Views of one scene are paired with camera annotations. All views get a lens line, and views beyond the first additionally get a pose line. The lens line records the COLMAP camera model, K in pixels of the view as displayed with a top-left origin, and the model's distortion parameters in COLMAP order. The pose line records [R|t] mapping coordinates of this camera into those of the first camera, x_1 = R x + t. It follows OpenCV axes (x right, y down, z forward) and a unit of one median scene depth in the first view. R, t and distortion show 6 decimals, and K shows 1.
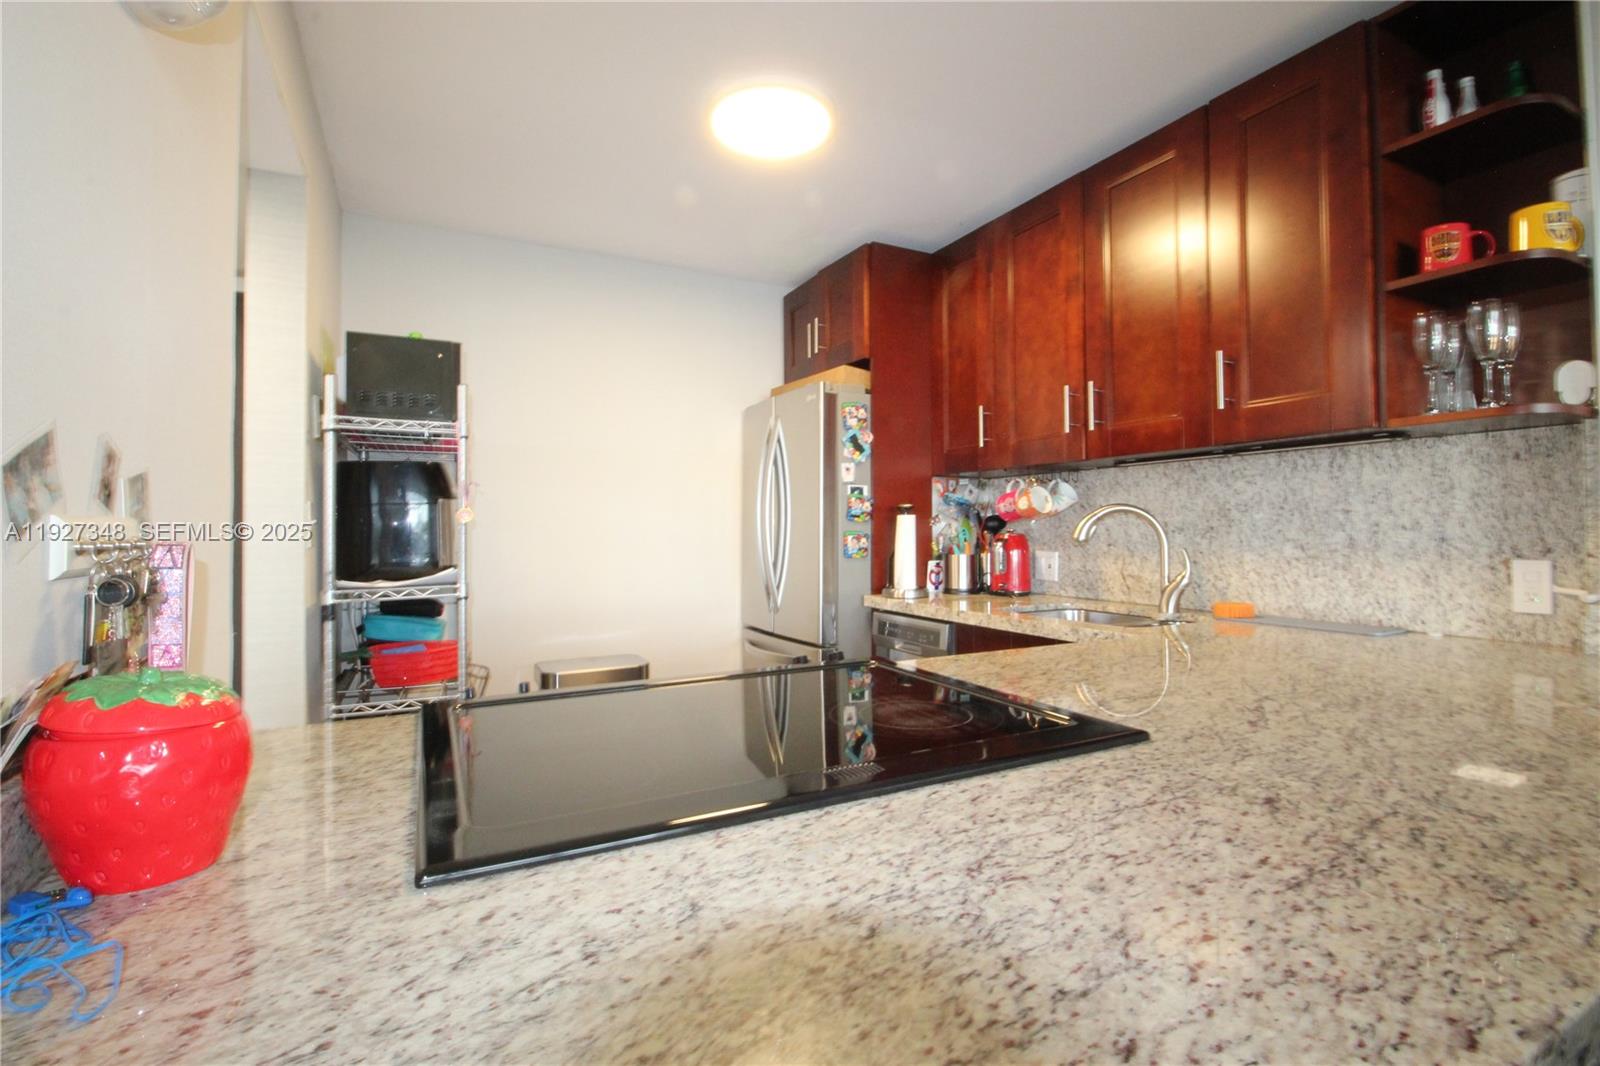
lens RADIAL K [[745.2, 0, 824.1], [0, 745.2, 517.0], [0, 0, 1]] dist [-0.013741, -0.001451]
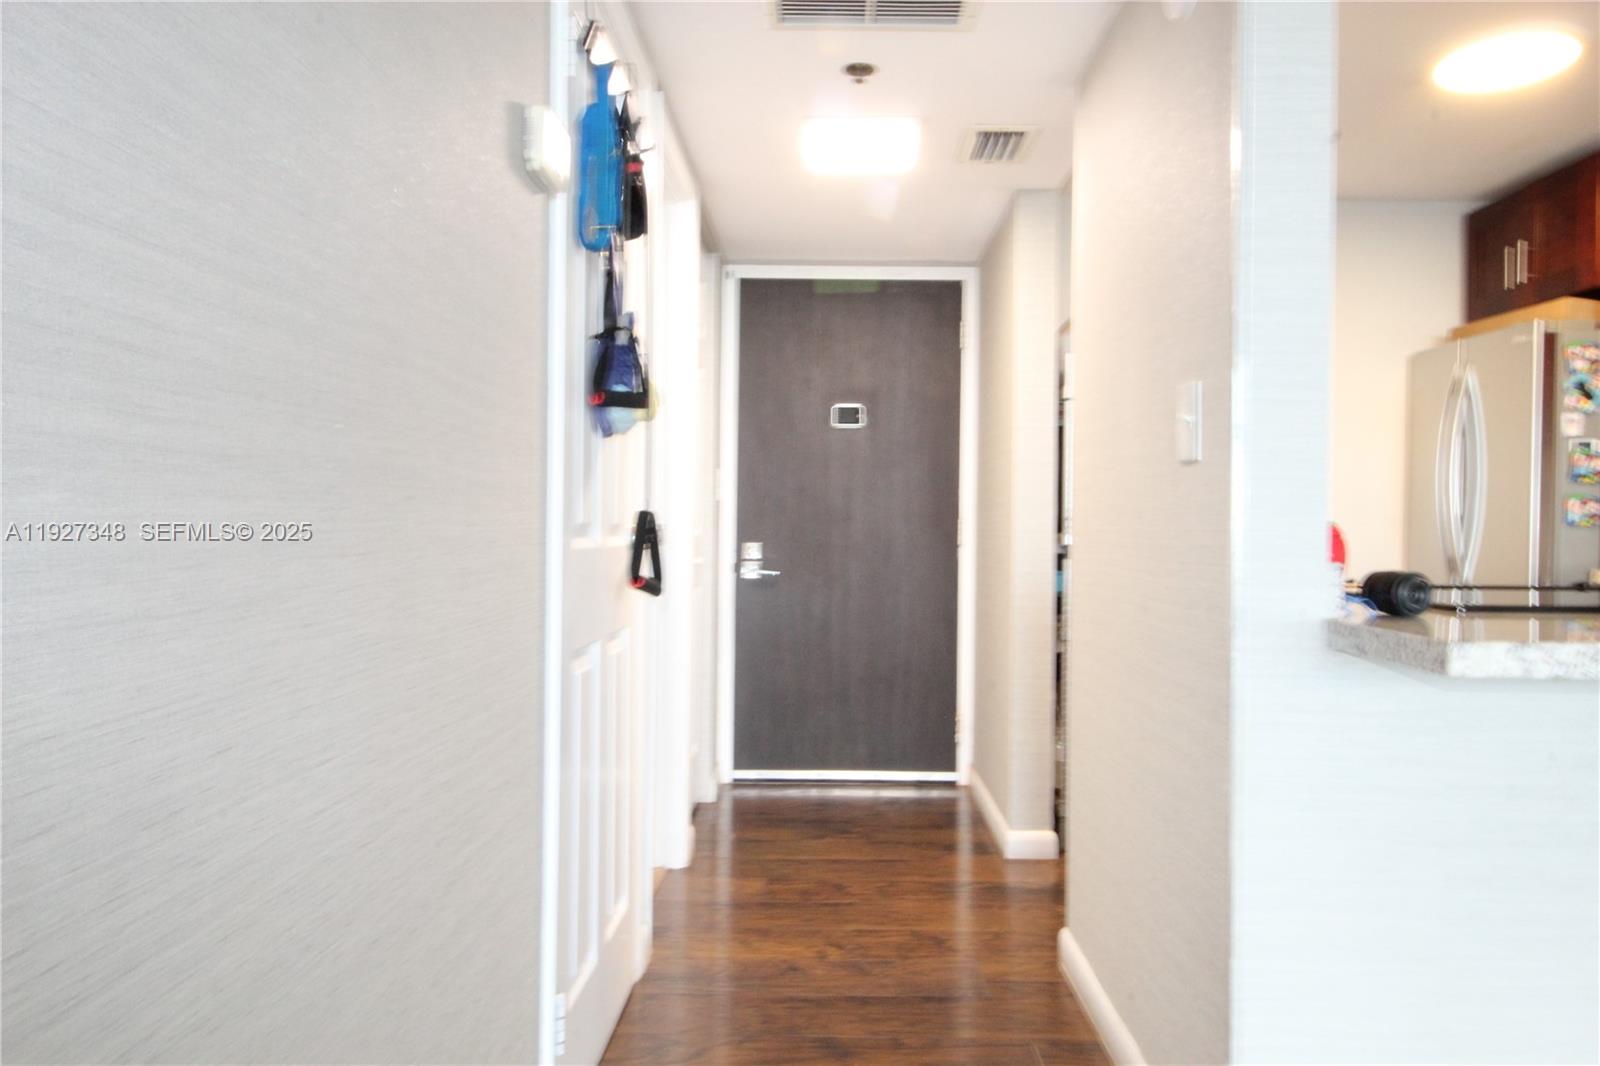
lens RADIAL K [[1109.4, 0, 802.3], [0, 1109.4, 537.6], [0, 0, 1]] dist [0.003057, 0.003478]
pose [[0.874503, 0.018309, -0.484674, -0.117296], [-0.010282, 0.999762, 0.019216, 0.053403], [0.484911, -0.011821, 0.874484, -0.531070]]
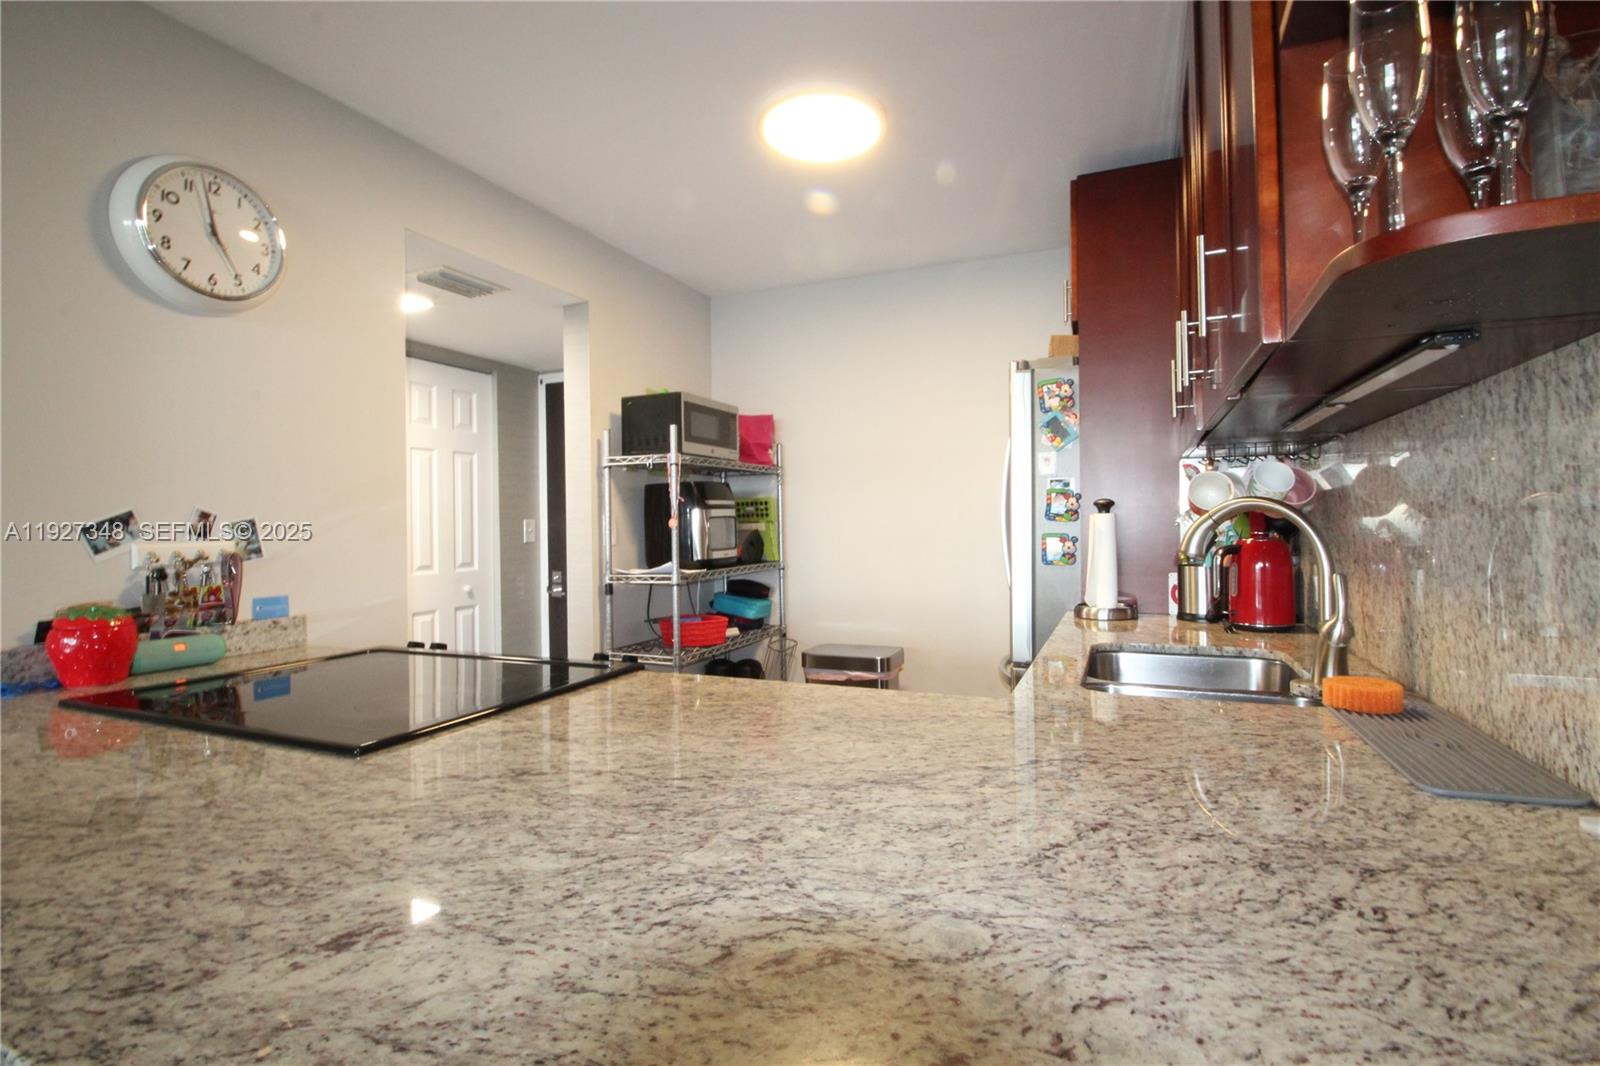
lens RADIAL K [[745.2, 0, 807.1], [0, 745.2, 527.7], [0, 0, 1]] dist [-0.013741, -0.001451]
pose [[0.625303, 0.000813, -0.780382, 0.515656], [0.024326, 0.999493, 0.020533, -0.011032], [0.780003, -0.031823, 0.624966, 0.259797]]
